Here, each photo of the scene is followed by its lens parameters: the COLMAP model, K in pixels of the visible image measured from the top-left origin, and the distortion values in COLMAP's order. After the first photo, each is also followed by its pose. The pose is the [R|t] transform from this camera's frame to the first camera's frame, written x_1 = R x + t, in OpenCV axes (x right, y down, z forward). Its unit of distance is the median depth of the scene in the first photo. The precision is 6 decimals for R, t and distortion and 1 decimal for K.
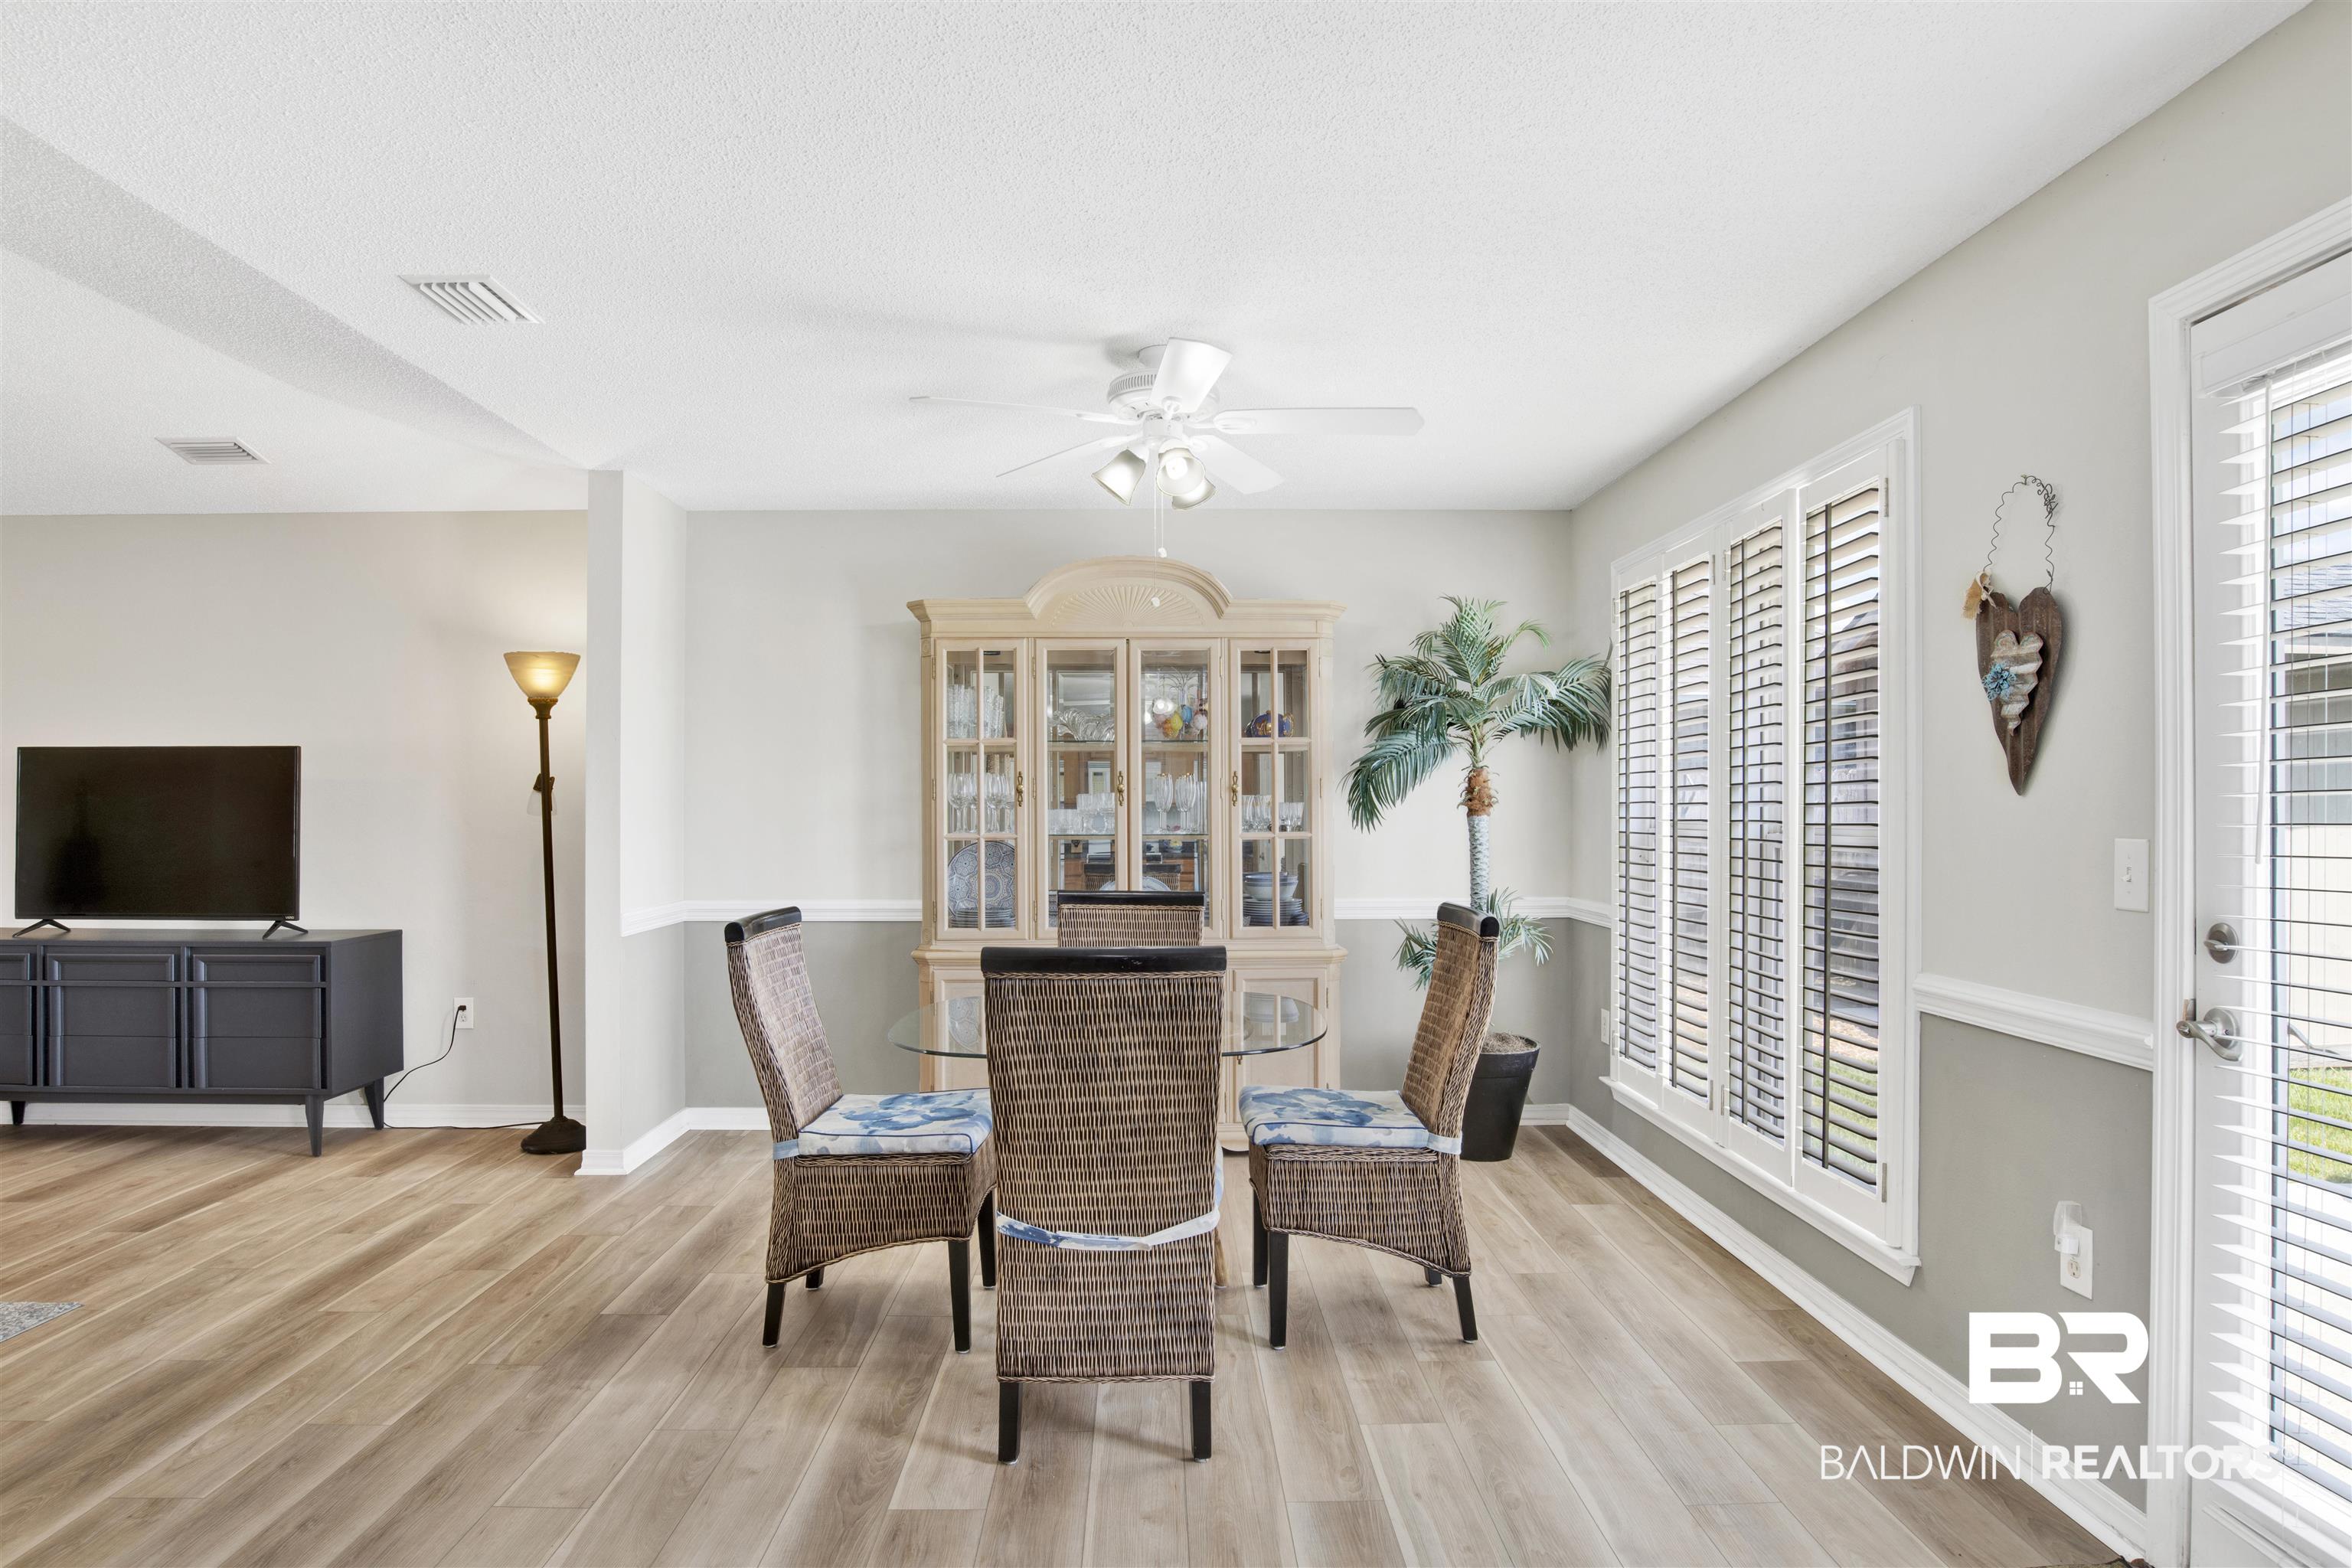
lens RADIAL K [[1338.3, 0, 1176.0], [0, 1338.3, 784.0], [0, 0, 1]] dist [0.002441, 0.000639]
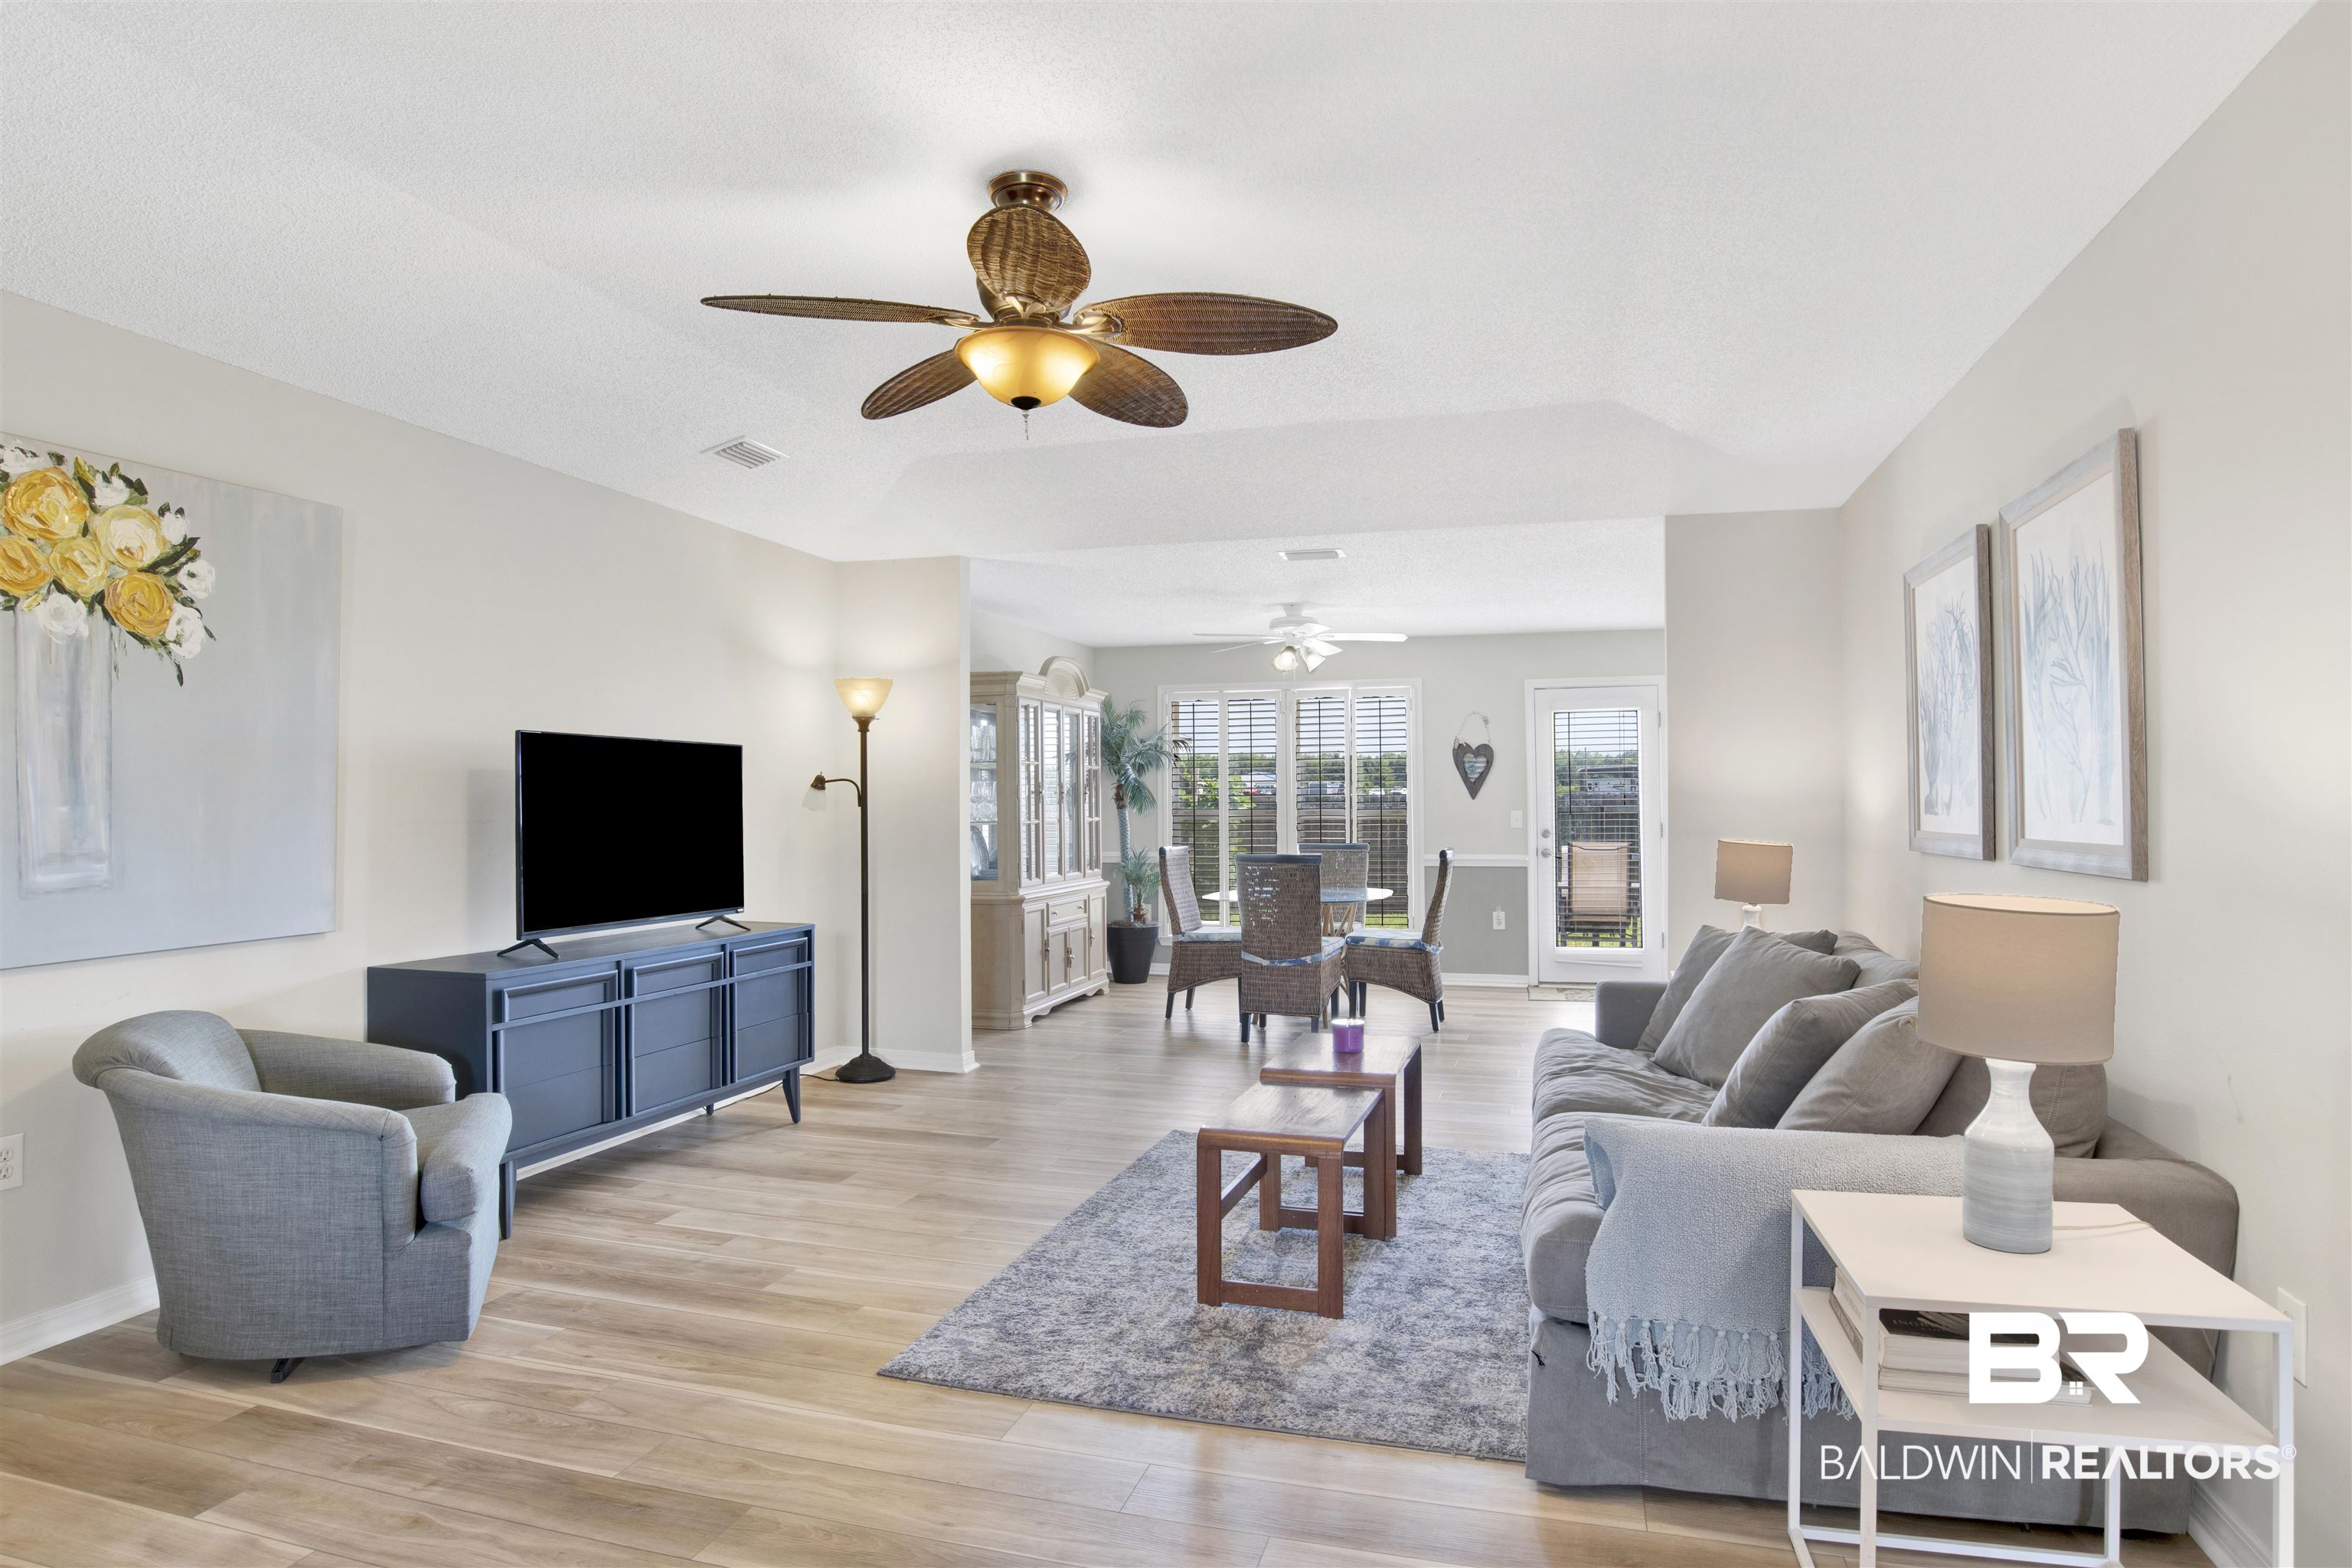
lens RADIAL K [[1261.1, 0, 1176.0], [0, 1261.1, 784.0], [0, 0, 1]] dist [-0.002982, -0.000440]
pose [[0.310613, 0.017475, 0.950376, -1.491943], [-0.012662, 0.999818, -0.014246, 0.011853], [-0.950452, -0.007609, 0.310778, 0.371921]]
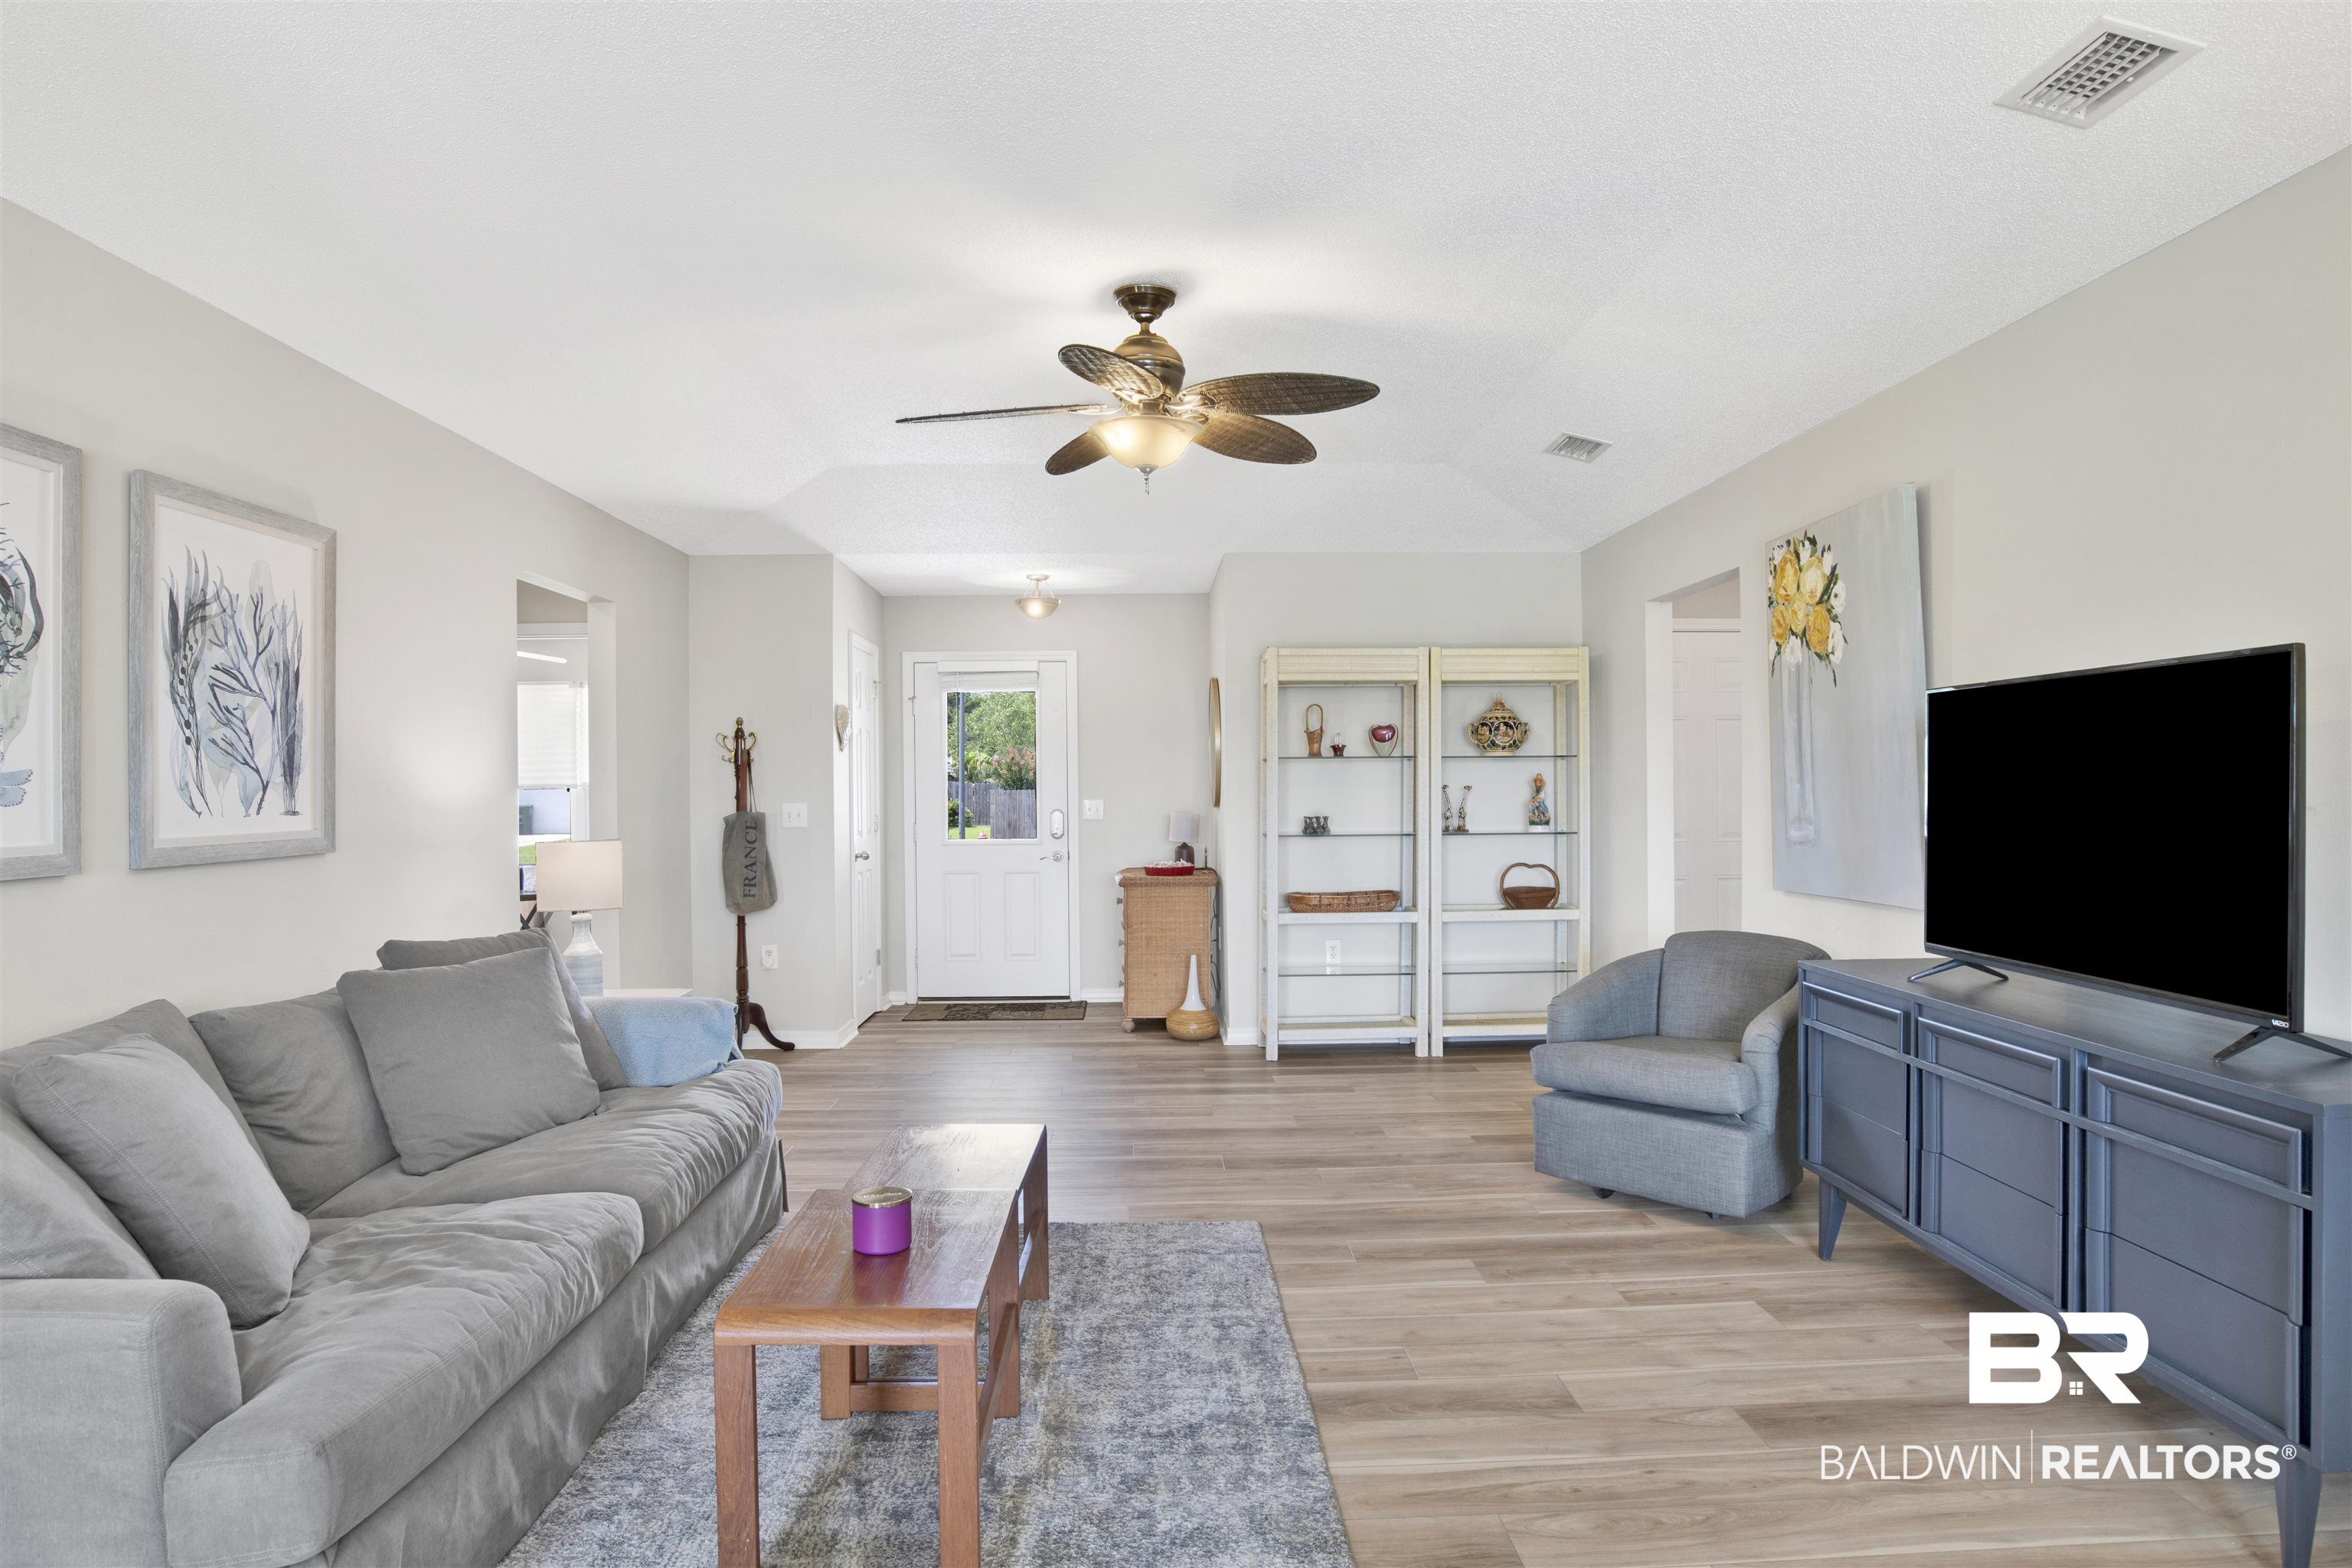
lens RADIAL K [[1338.3, 0, 1176.0], [0, 1338.3, 784.0], [0, 0, 1]] dist [0.002441, 0.000639]
pose [[0.021872, 0.004399, -0.999751, -0.212973], [0.021162, 0.999764, 0.004862, 0.007806], [0.999537, -0.021263, 0.021774, 0.613323]]
